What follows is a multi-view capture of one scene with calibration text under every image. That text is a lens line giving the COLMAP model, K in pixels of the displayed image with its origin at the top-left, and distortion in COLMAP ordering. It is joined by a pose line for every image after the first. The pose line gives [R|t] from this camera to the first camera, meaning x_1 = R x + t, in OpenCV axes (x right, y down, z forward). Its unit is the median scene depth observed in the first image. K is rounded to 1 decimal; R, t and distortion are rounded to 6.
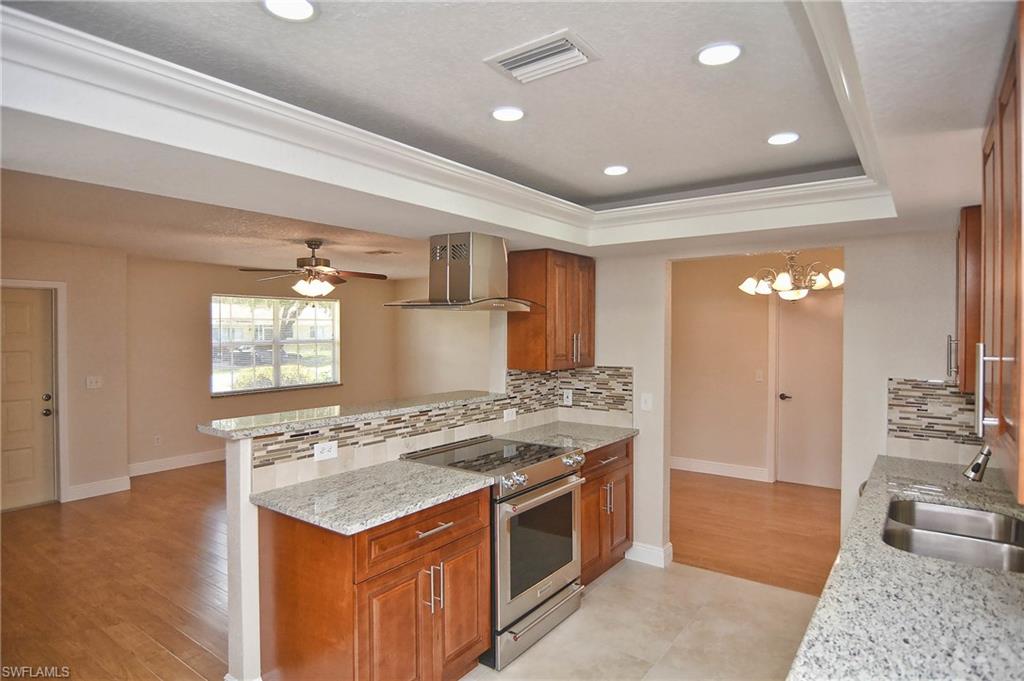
lens RADIAL K [[561.1, 0, 505.3], [0, 561.1, 340.4], [0, 0, 1]] dist [0.001387, -0.002248]
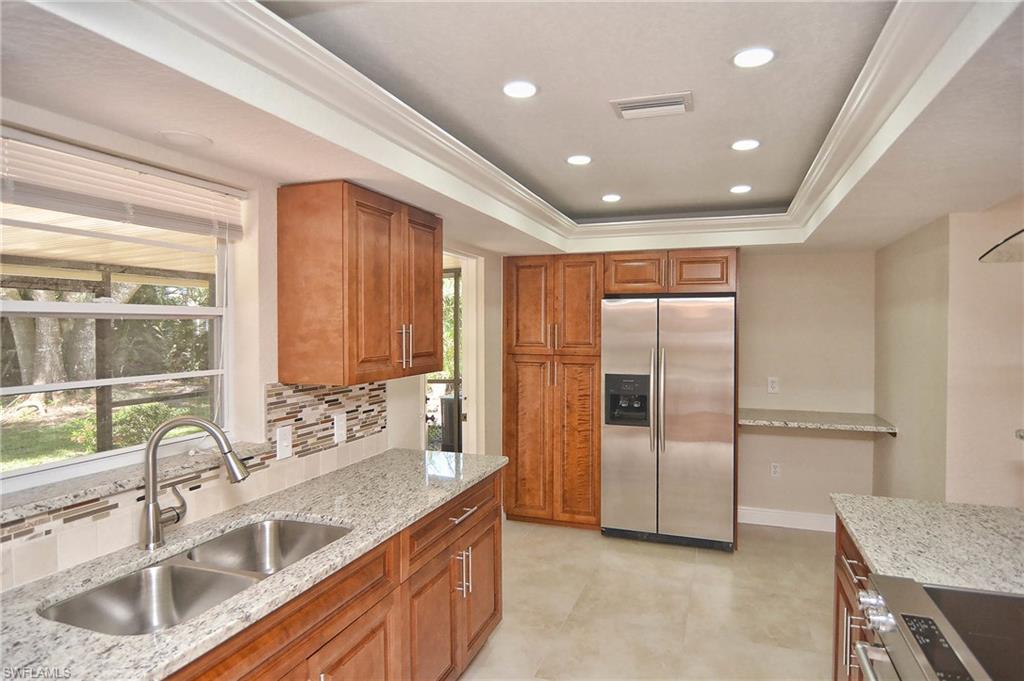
lens RADIAL K [[576.4, 0, 546.5], [0, 576.4, 334.5], [0, 0, 1]] dist [-0.012403, -0.005192]
pose [[-0.942227, 0.006125, -0.334918, 0.379499], [-0.004273, 0.999532, 0.030299, -0.007846], [0.334947, 0.029980, -0.941760, 1.132067]]
